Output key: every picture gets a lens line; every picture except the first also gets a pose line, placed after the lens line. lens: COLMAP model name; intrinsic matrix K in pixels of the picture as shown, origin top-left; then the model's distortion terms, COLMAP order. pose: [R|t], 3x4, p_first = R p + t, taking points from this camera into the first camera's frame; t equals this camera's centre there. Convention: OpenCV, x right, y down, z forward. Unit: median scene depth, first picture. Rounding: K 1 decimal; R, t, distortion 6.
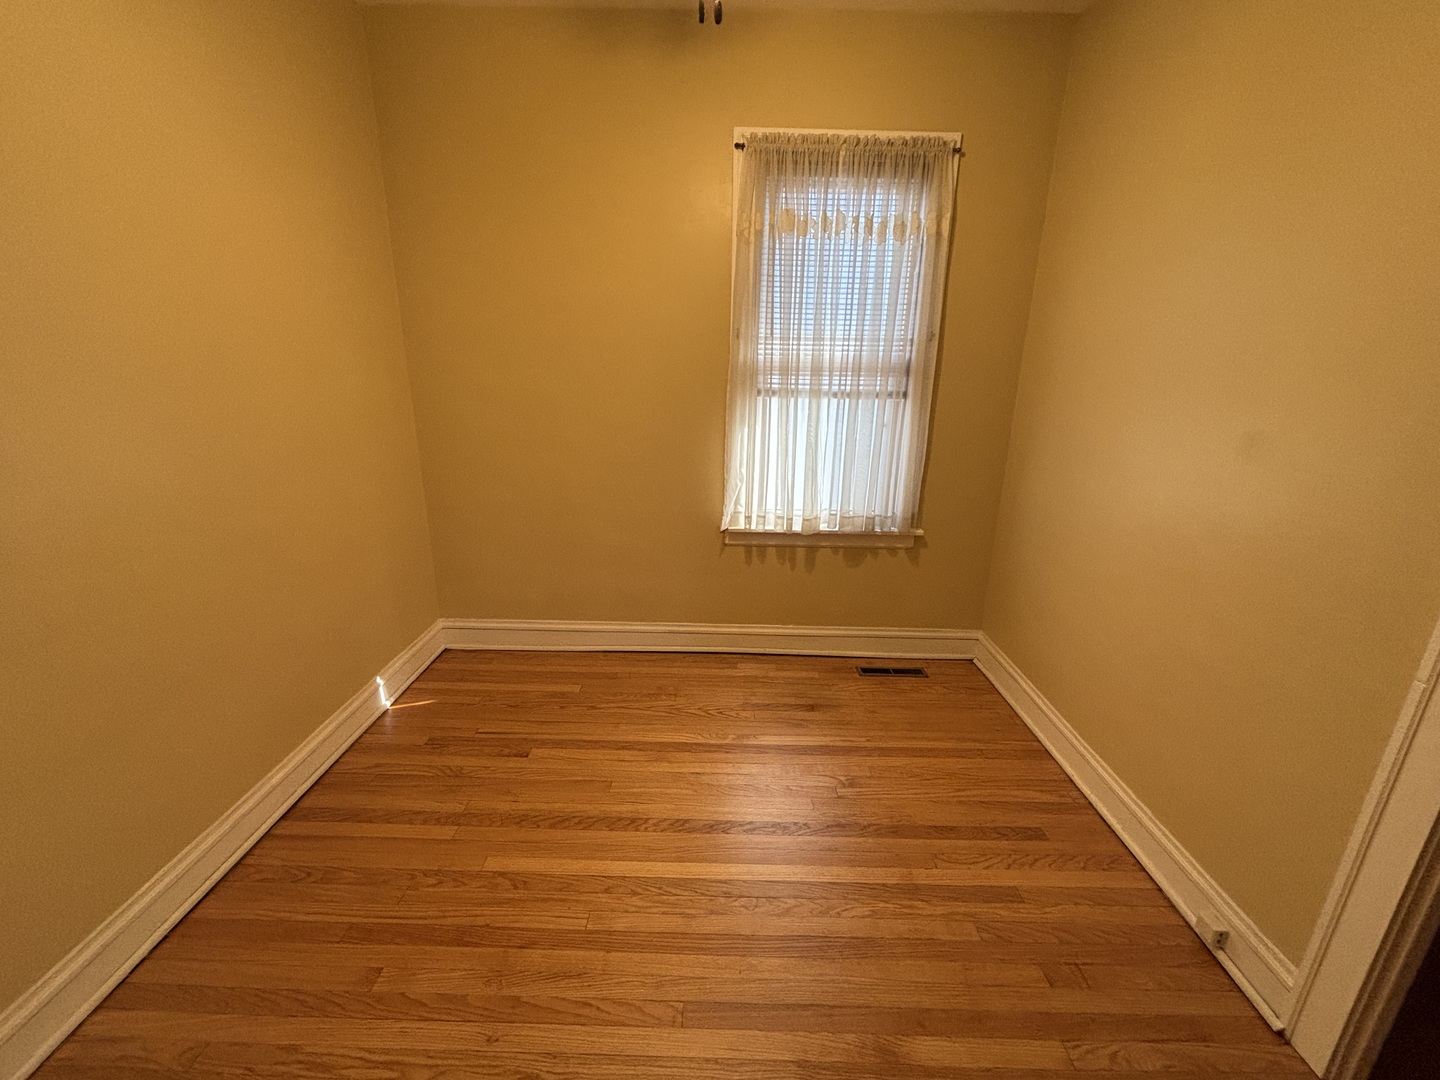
lens RADIAL K [[581.6, 0, 720.0], [0, 581.6, 540.0], [0, 0, 1]] dist [0.000939, -0.000189]
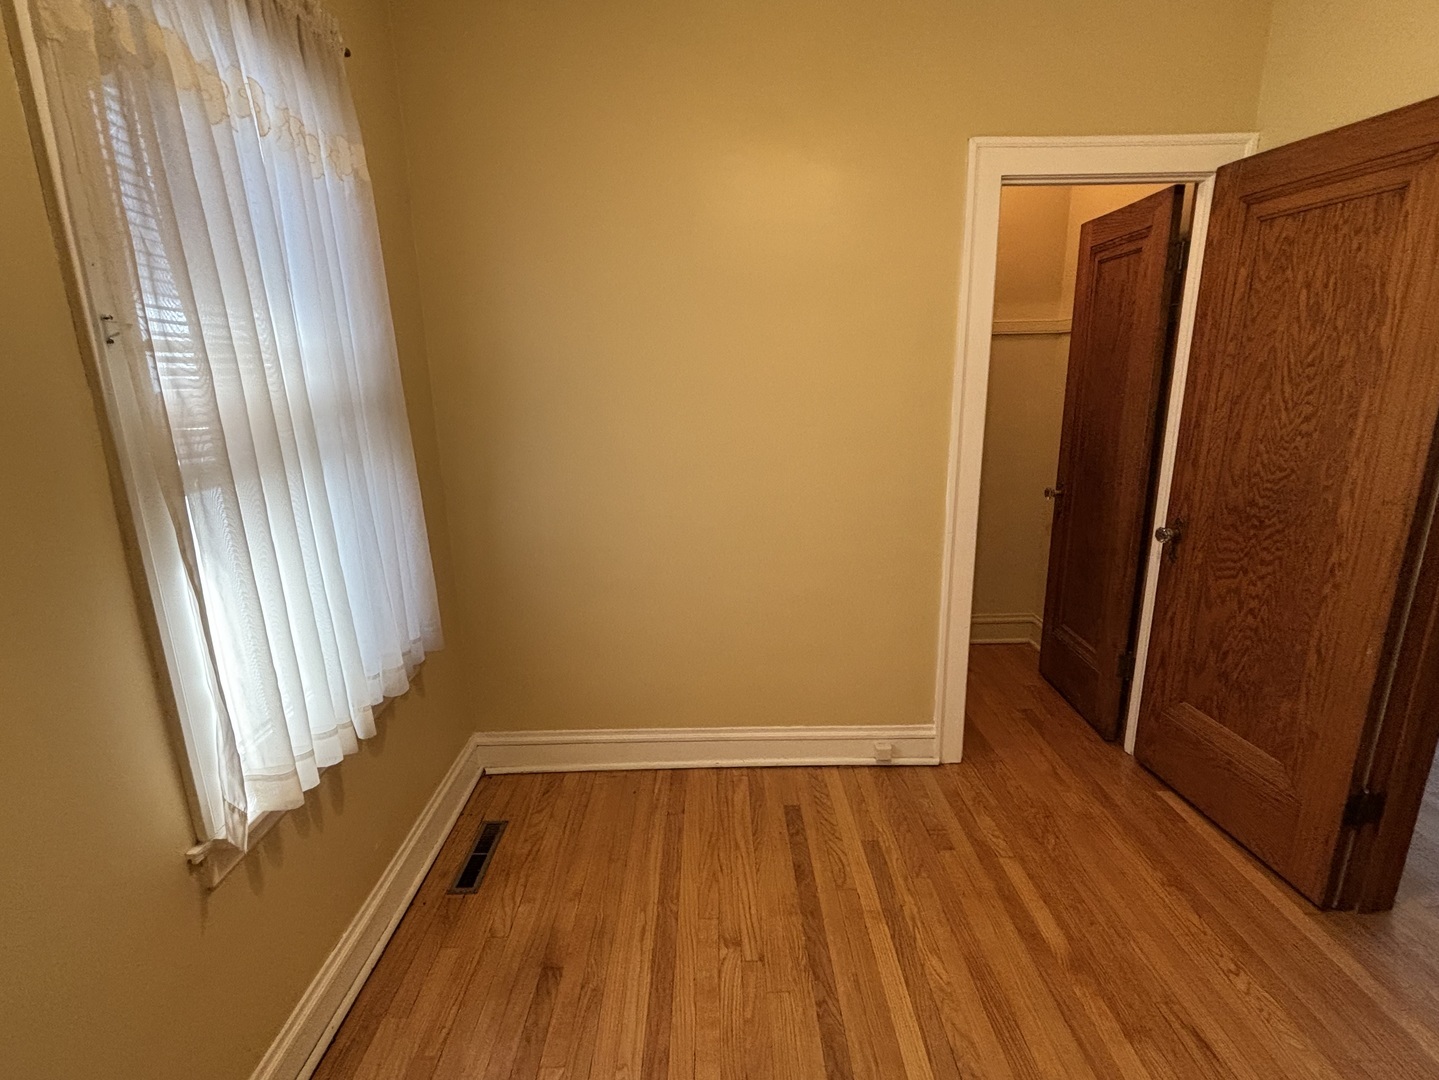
lens RADIAL K [[698.2, 0, 719.5], [0, 698.2, 540.0], [0, 0, 1]] dist [0.000832, -0.000101]
pose [[-0.022694, -0.267558, 0.963274, -0.536929], [0.308864, 0.914511, 0.261290, -0.314327], [-0.950835, 0.303451, 0.061885, 0.878247]]
